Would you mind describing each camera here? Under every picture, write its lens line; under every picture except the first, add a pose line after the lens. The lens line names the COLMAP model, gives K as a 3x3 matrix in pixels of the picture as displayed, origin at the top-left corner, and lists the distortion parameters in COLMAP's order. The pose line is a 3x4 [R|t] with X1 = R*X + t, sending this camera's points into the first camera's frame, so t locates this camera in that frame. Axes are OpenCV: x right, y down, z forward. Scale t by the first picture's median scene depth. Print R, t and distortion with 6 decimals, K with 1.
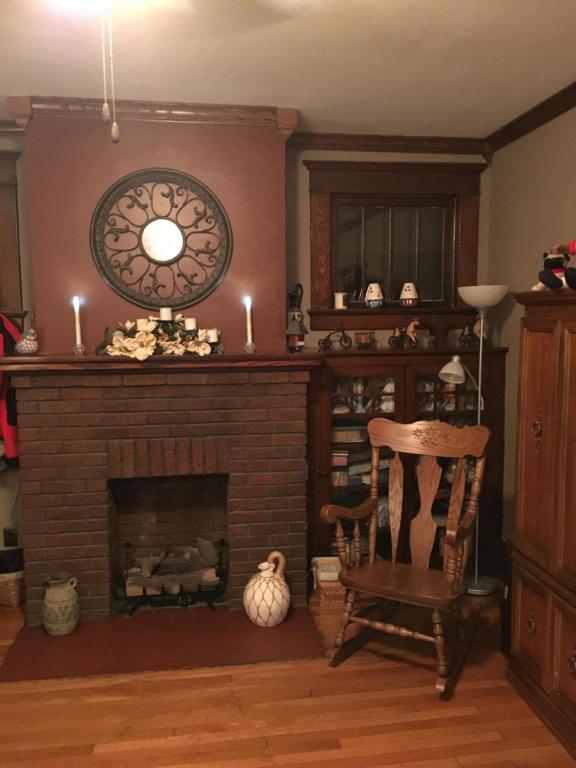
lens RADIAL K [[658.0, 0, 287.7], [0, 658.0, 383.9], [0, 0, 1]] dist [0.076963, 0.001699]
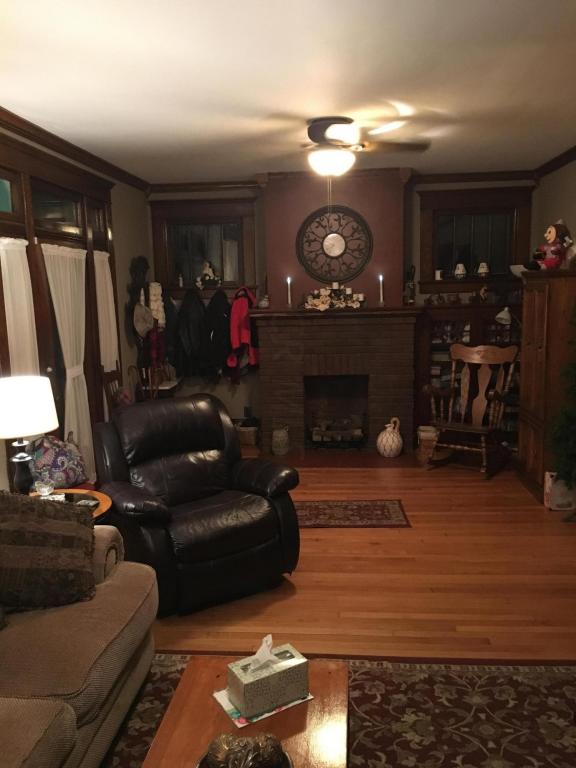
lens RADIAL K [[658.0, 0, 288.5], [0, 658.0, 381.7], [0, 0, 1]] dist [0.076963, 0.001699]
pose [[0.978654, 0.013589, -0.205066, 0.064654], [-0.004487, 0.998986, 0.044788, 0.076921], [0.205467, -0.042911, 0.977723, -0.805850]]
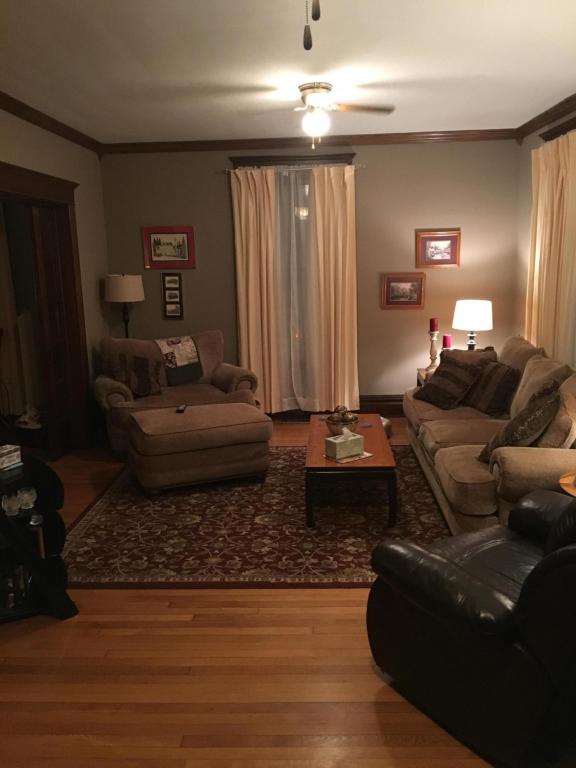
lens RADIAL K [[658.0, 0, 286.8], [0, 658.0, 384.3], [0, 0, 1]] dist [0.076963, 0.001699]
pose [[-0.985288, 0.003499, 0.170868, -0.203878], [0.055498, 0.952158, 0.300524, -0.123744], [-0.161642, 0.305585, -0.938344, 1.083393]]
